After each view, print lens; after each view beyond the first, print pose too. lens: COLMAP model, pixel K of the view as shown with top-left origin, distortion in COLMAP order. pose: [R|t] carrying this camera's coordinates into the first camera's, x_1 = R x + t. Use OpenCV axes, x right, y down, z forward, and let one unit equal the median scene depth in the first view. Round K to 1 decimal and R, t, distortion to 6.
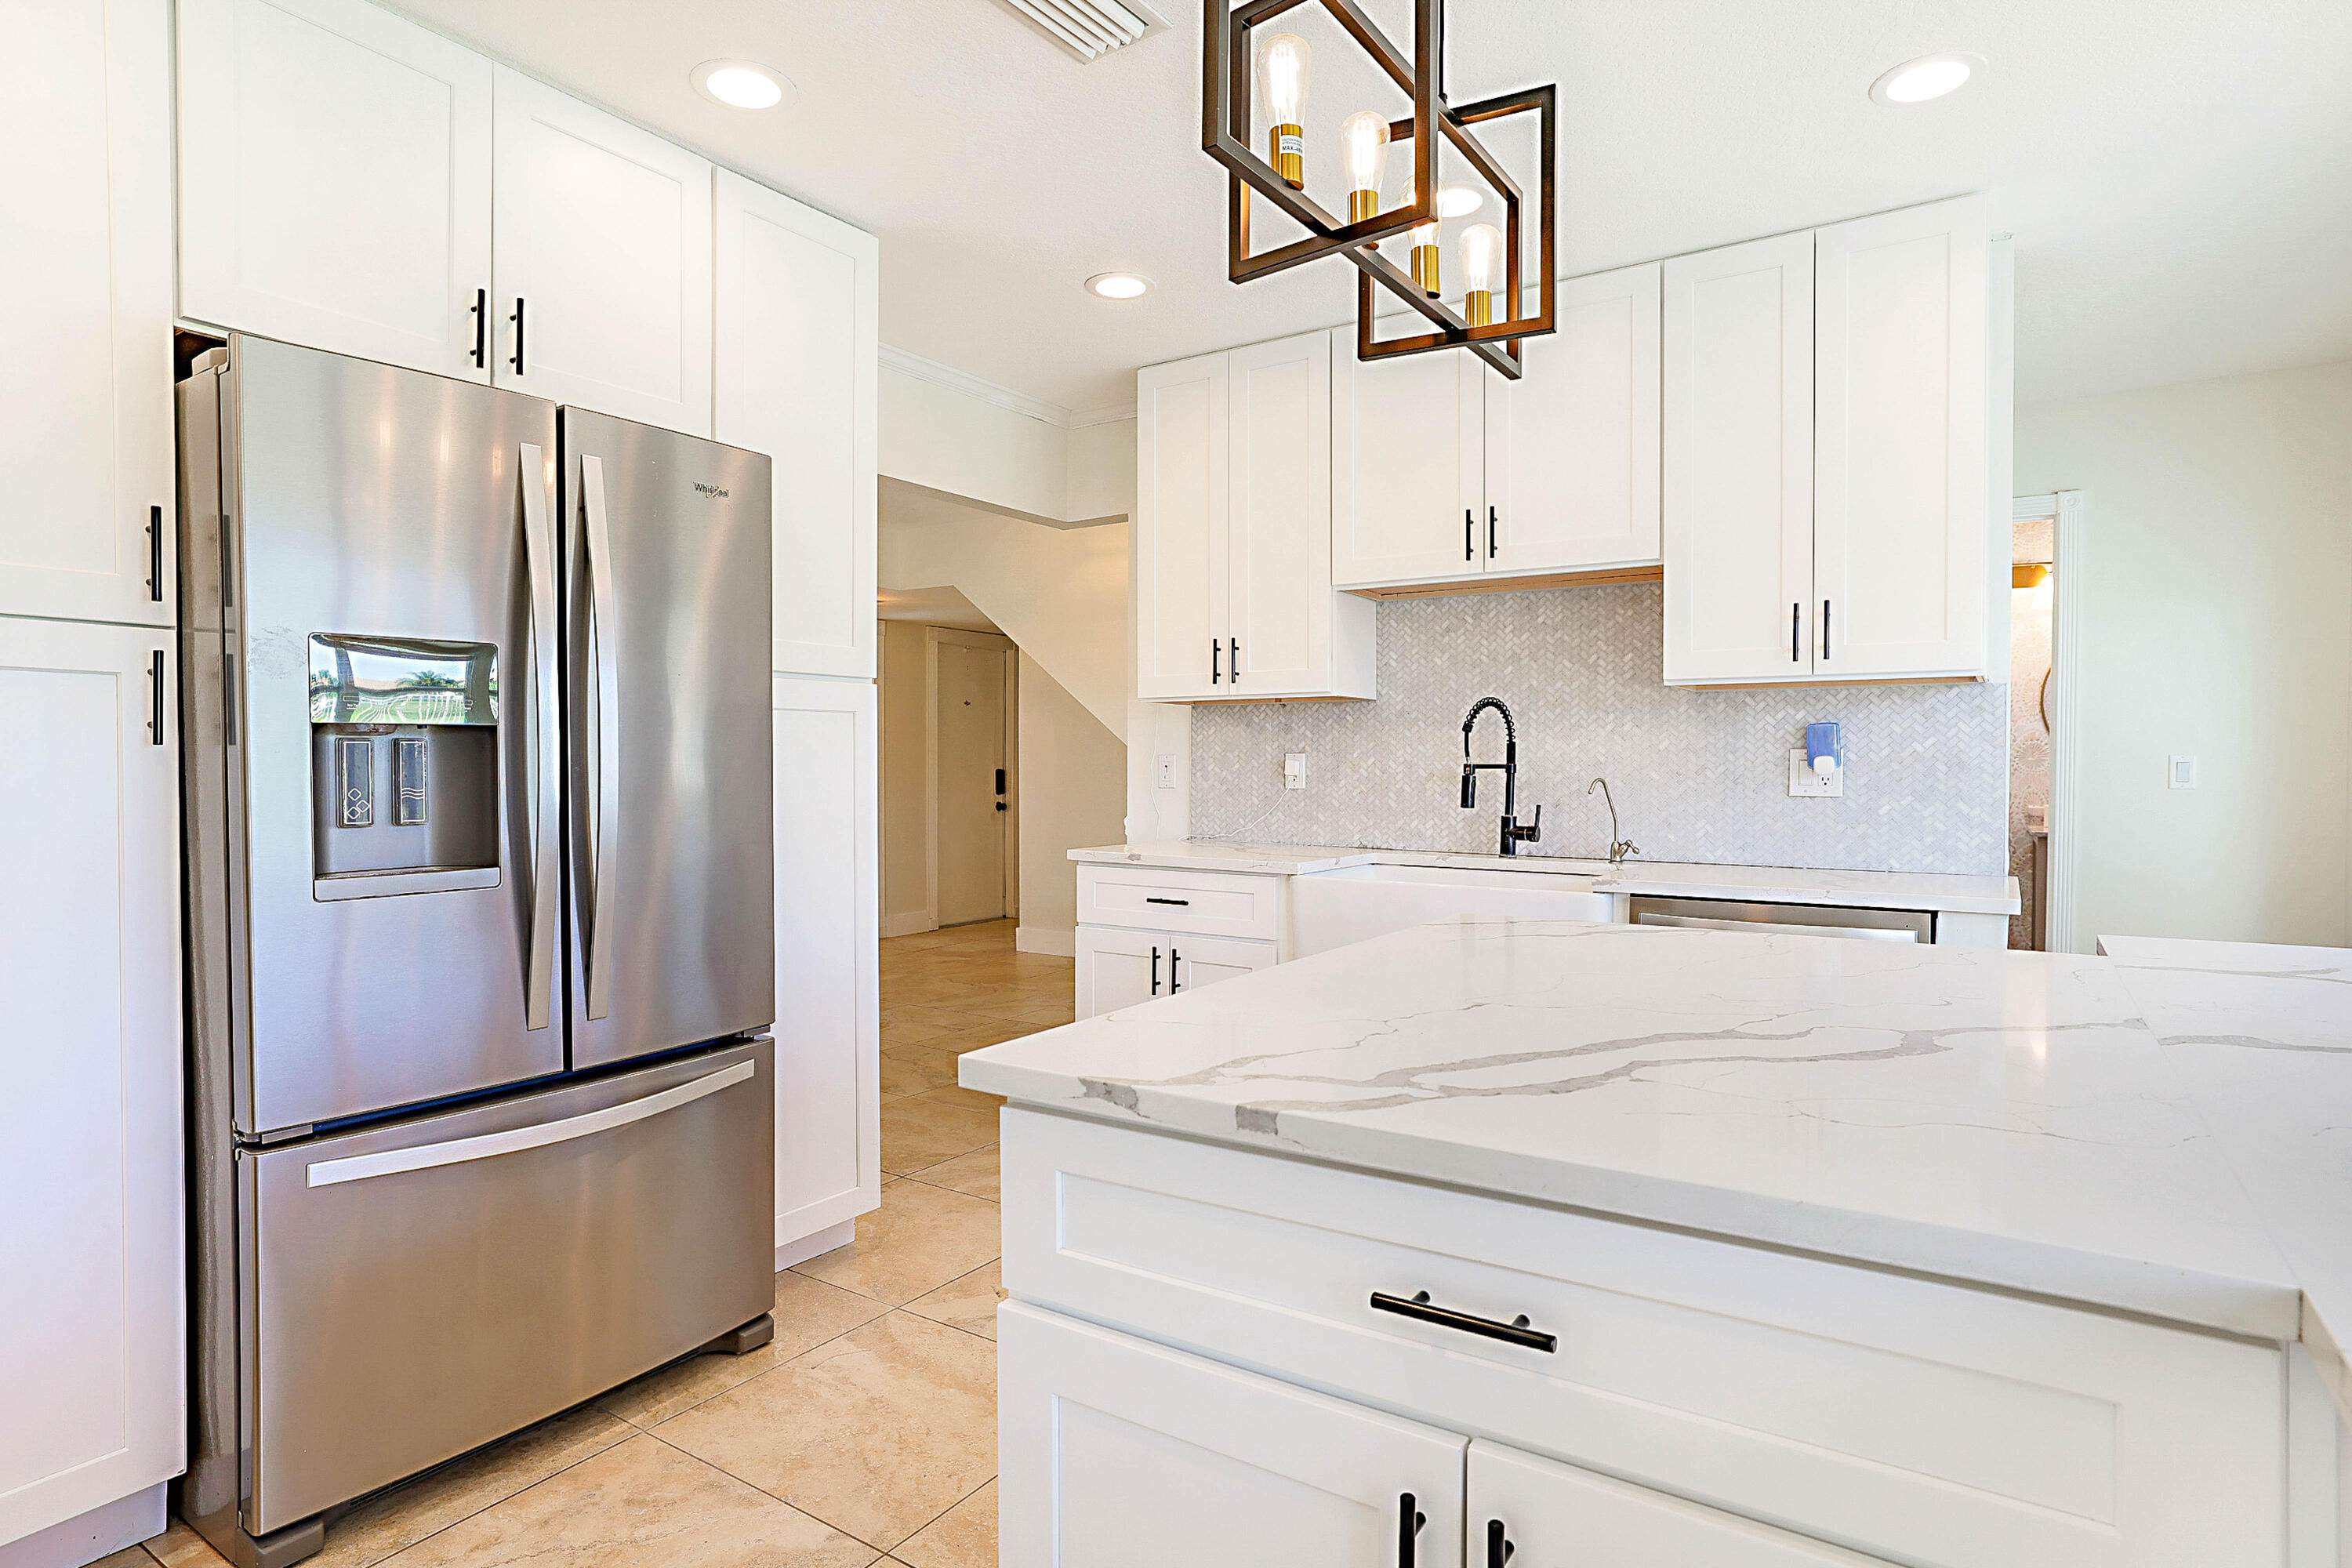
lens RADIAL K [[1263.5, 0, 1177.4], [0, 1263.5, 759.4], [0, 0, 1]] dist [-0.000262, 0.000254]
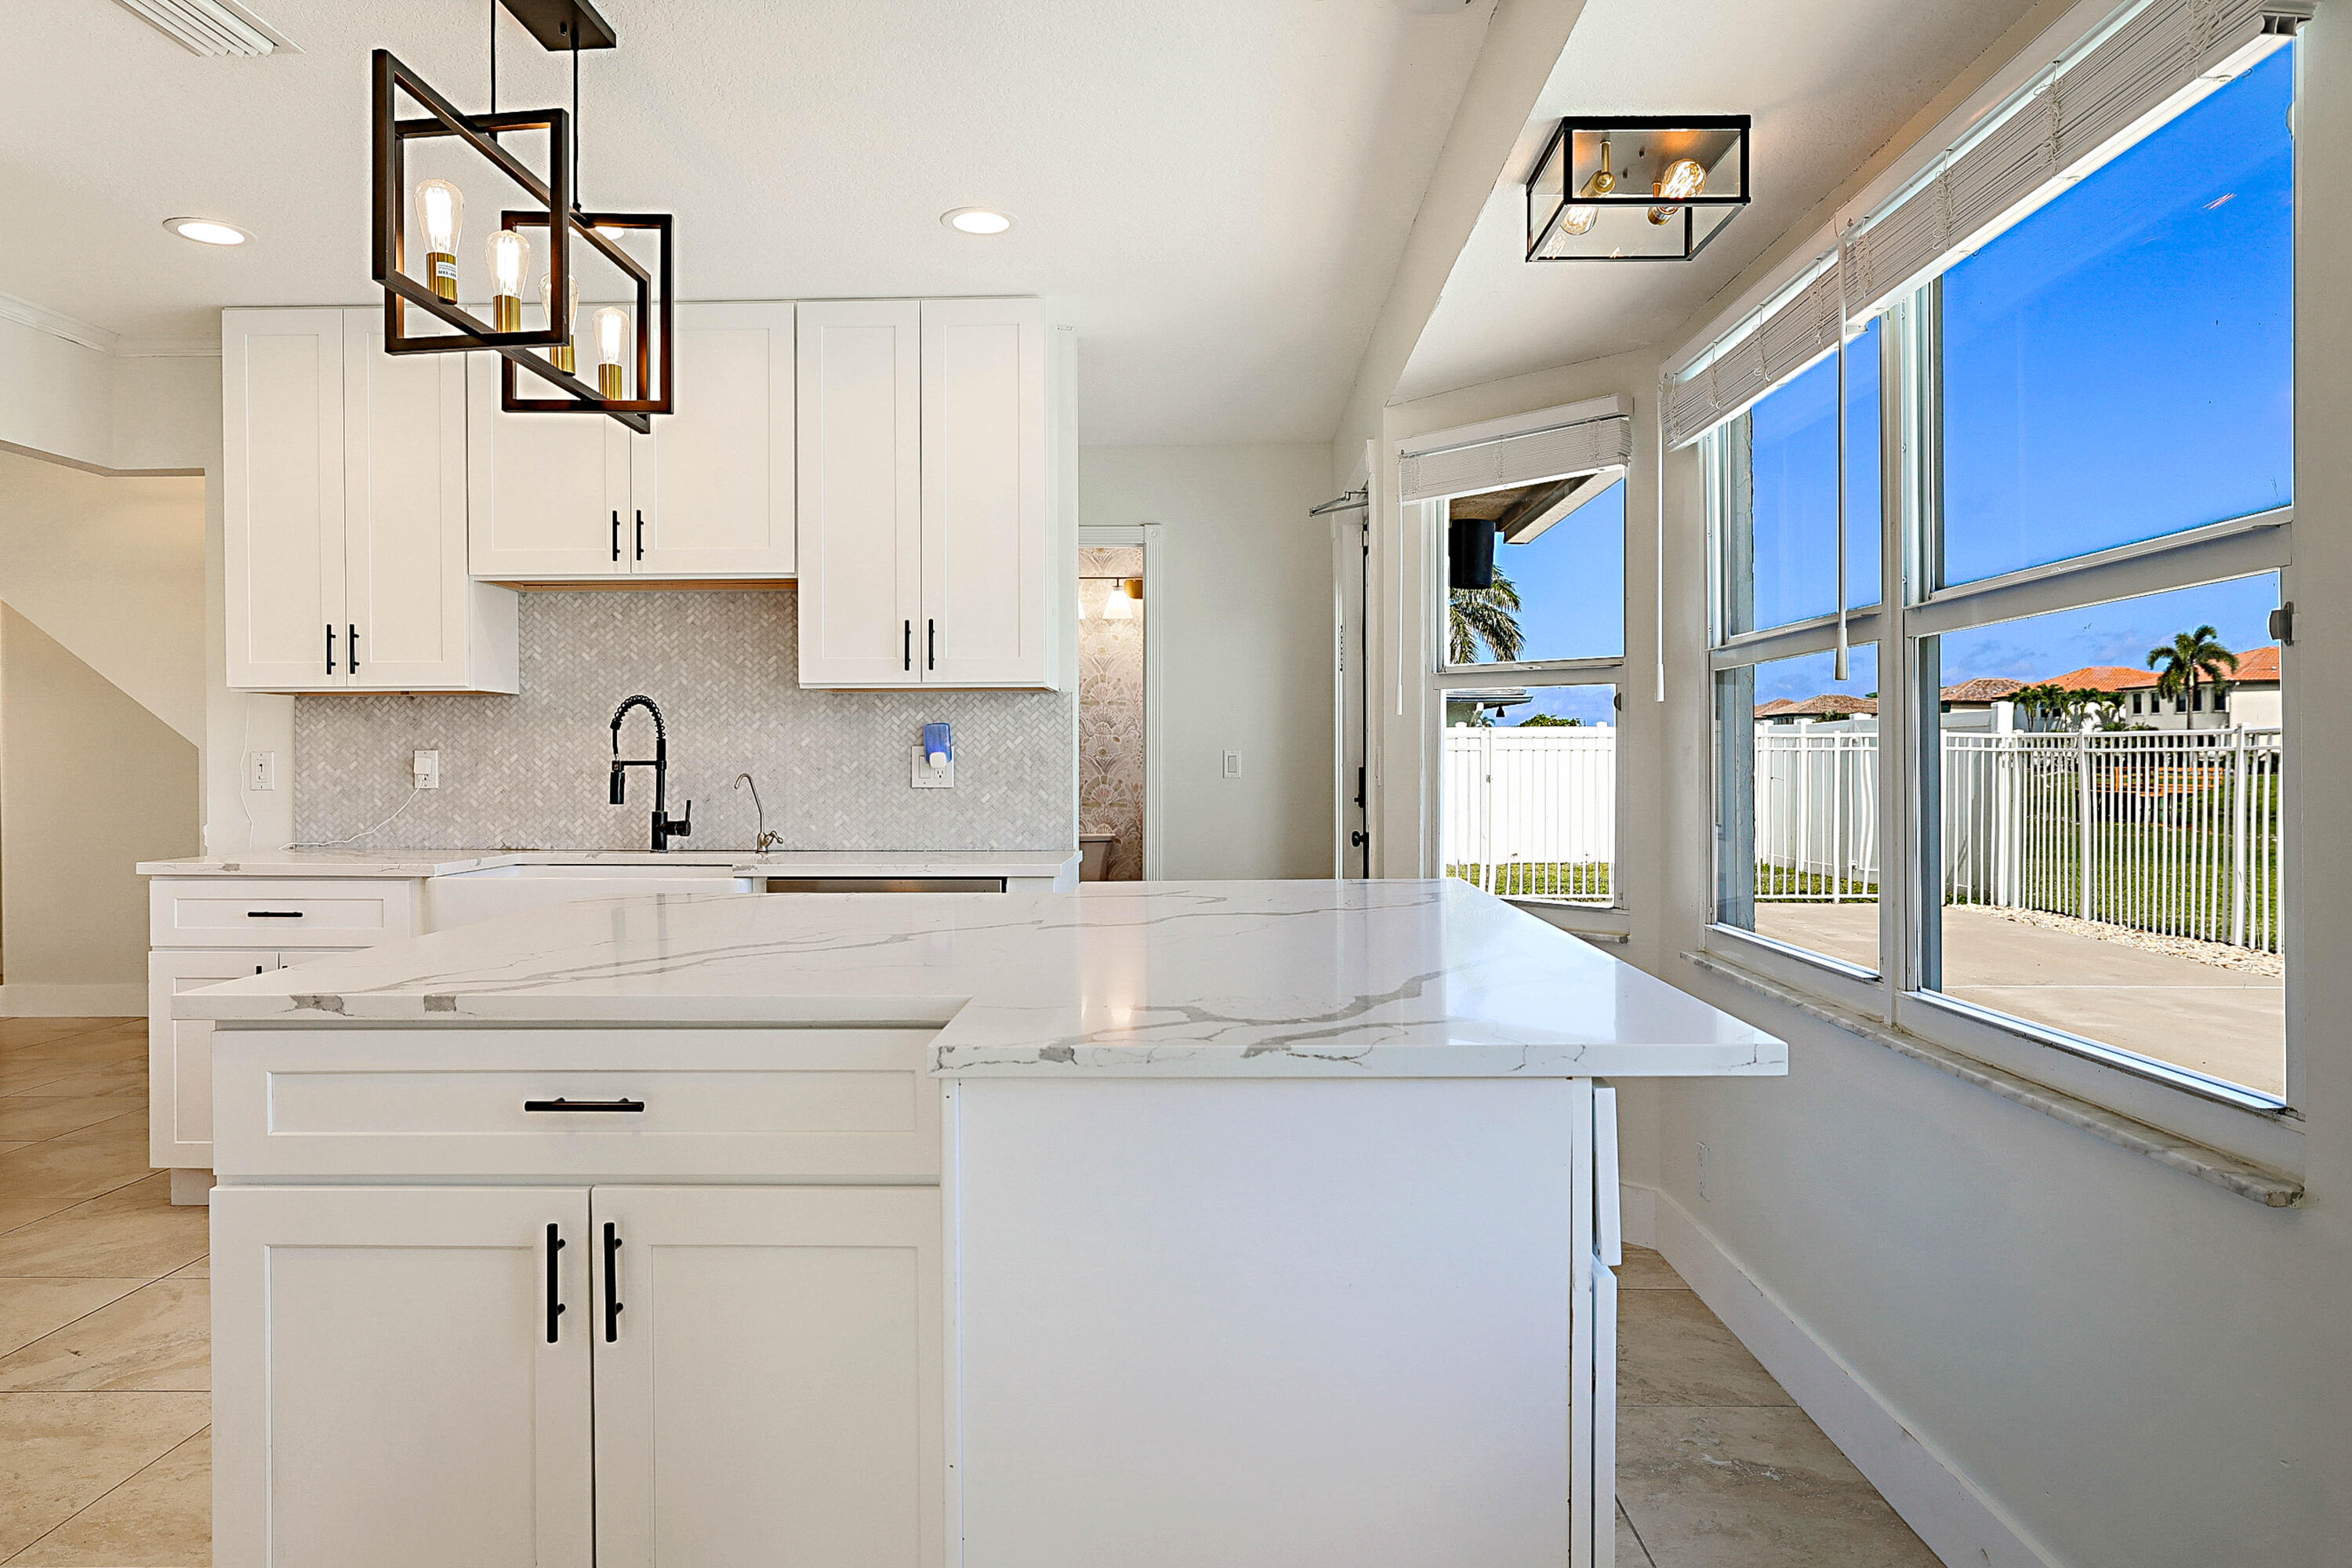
lens RADIAL K [[1501.4, 0, 1176.0], [0, 1501.4, 784.0], [0, 0, 1]] dist [-0.034263, 0.027749]
pose [[0.841103, -0.013421, 0.540708, -0.042147], [0.002900, 0.999790, 0.020305, -0.000757], [-0.540867, -0.015511, 0.840965, -0.255106]]
